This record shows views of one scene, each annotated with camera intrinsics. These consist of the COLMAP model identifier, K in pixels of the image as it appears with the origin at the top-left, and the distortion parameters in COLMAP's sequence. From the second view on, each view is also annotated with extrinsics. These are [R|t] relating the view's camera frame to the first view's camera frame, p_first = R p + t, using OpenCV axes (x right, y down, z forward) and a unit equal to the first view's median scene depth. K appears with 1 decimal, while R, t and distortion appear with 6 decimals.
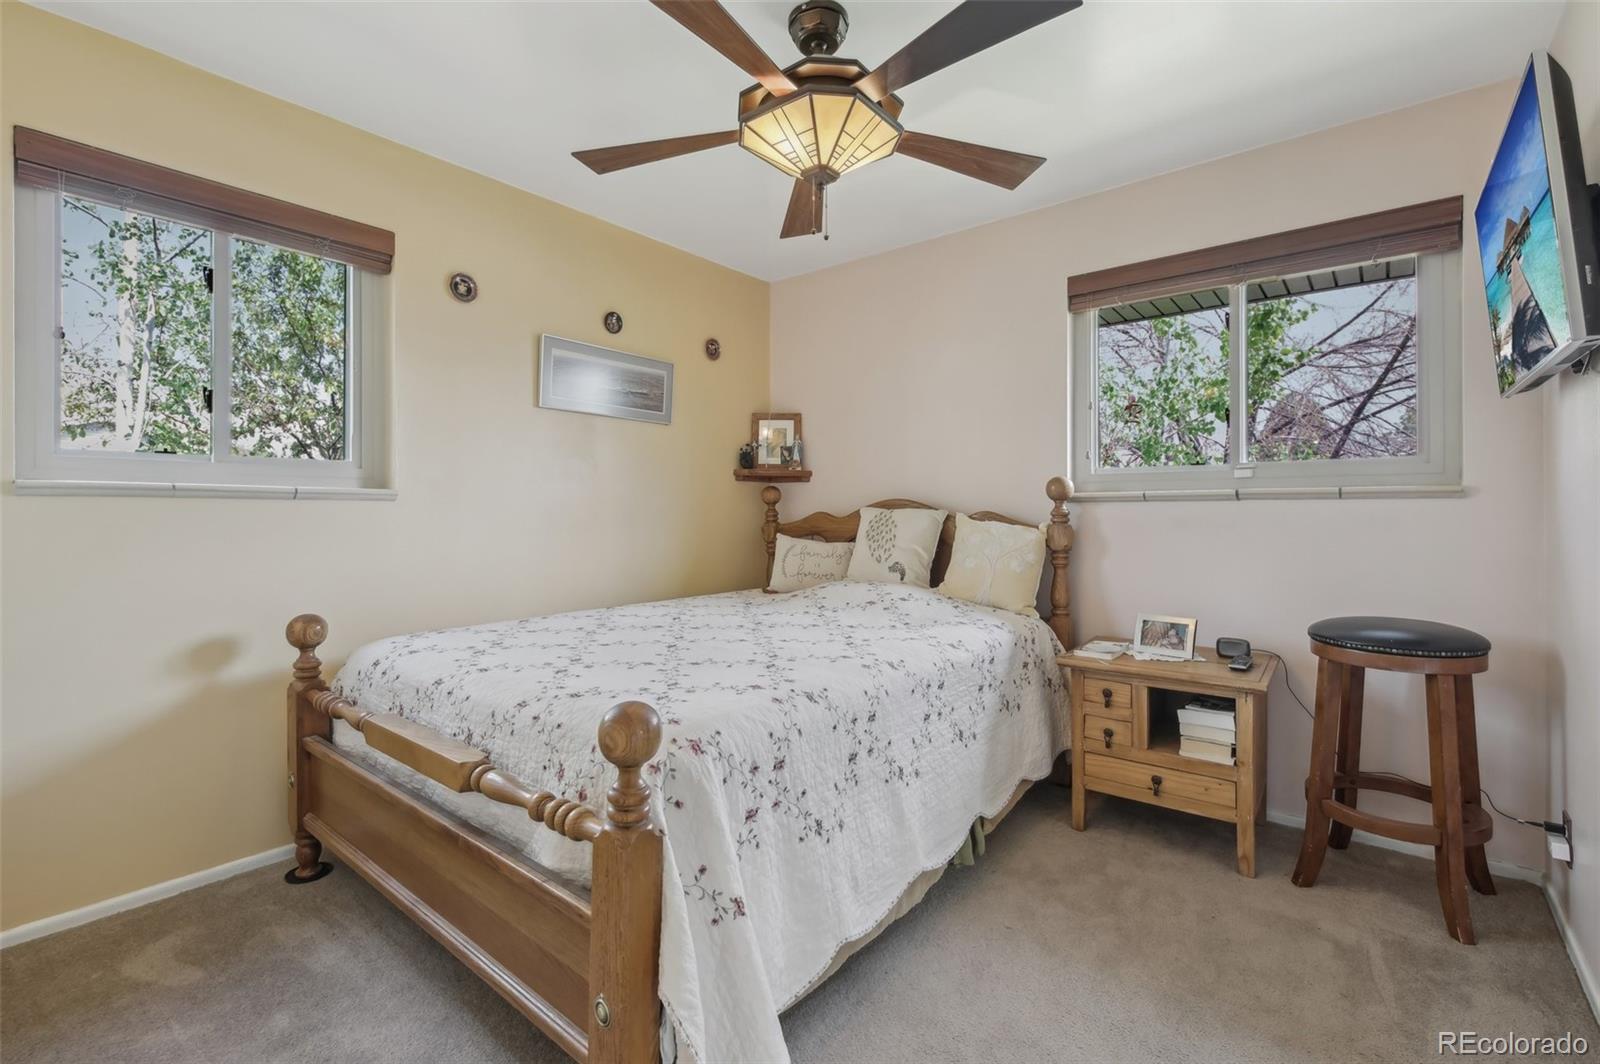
lens RADIAL K [[697.2, 0, 796.1], [0, 697.2, 517.3], [0, 0, 1]] dist [0.001826, 0.000024]
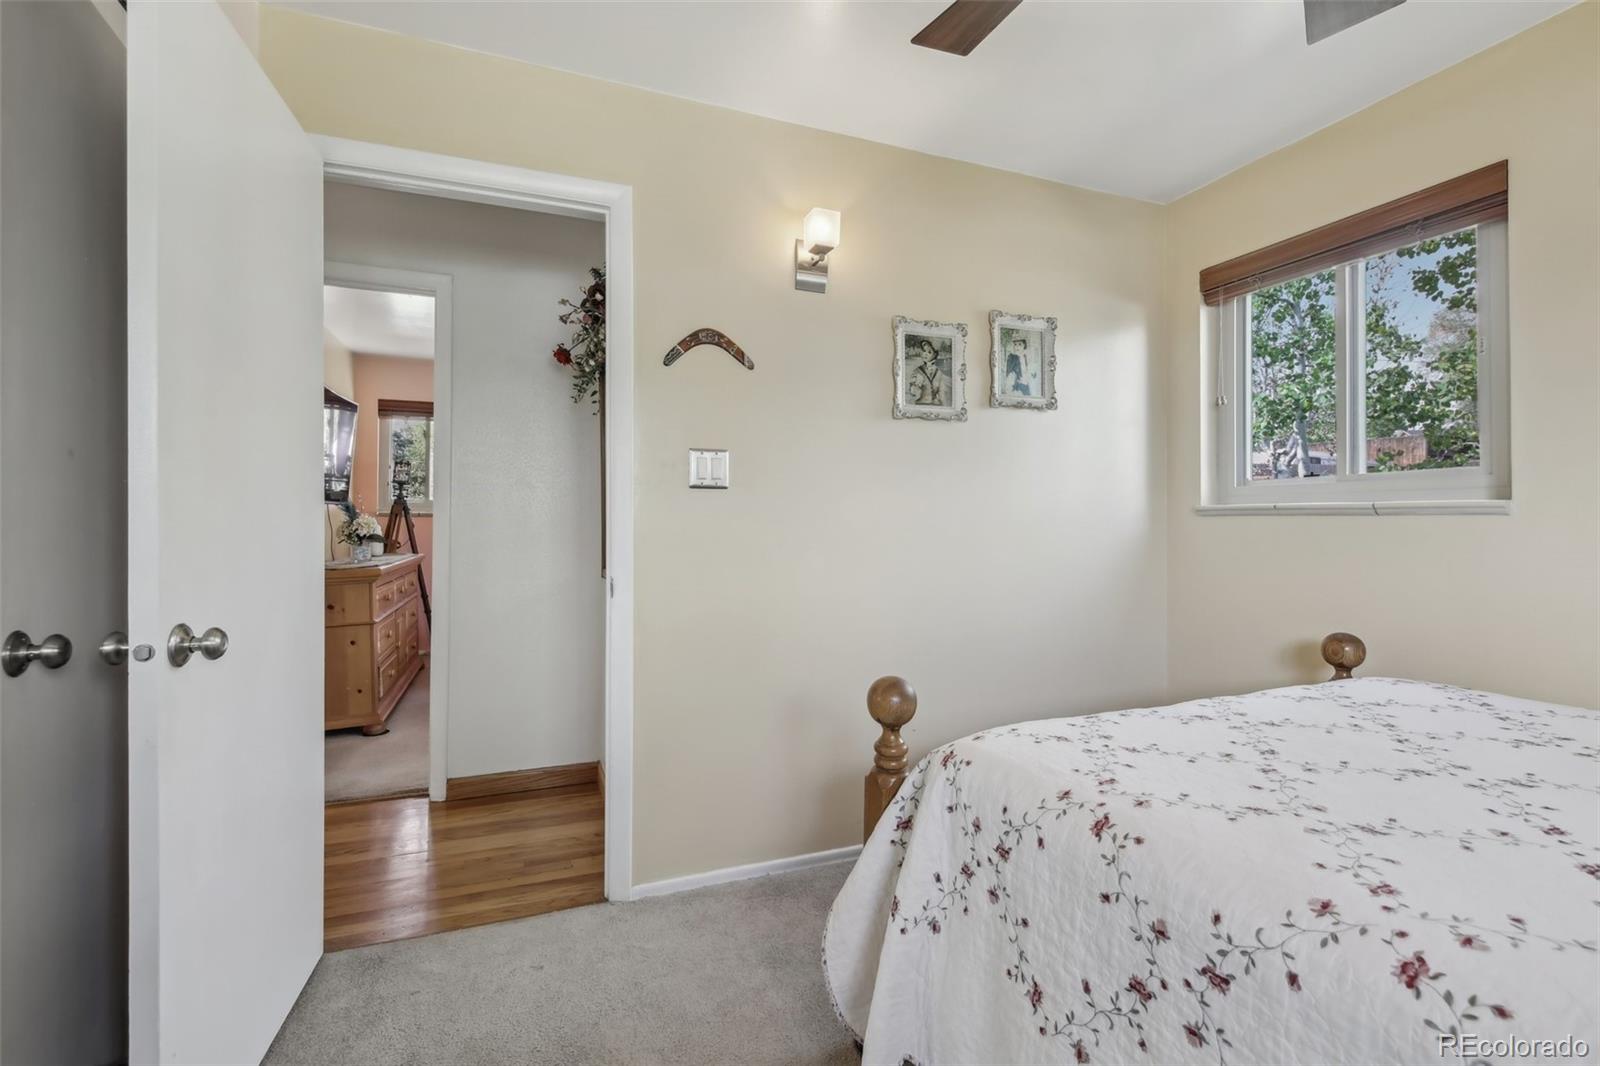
lens RADIAL K [[697.2, 0, 793.0], [0, 697.2, 526.3], [0, 0, 1]] dist [0.001826, 0.000024]
pose [[-0.481068, -0.000232, -0.876683, 0.664679], [-0.012818, 0.999895, 0.006769, -0.009304], [0.876589, 0.014494, -0.481021, 1.002812]]
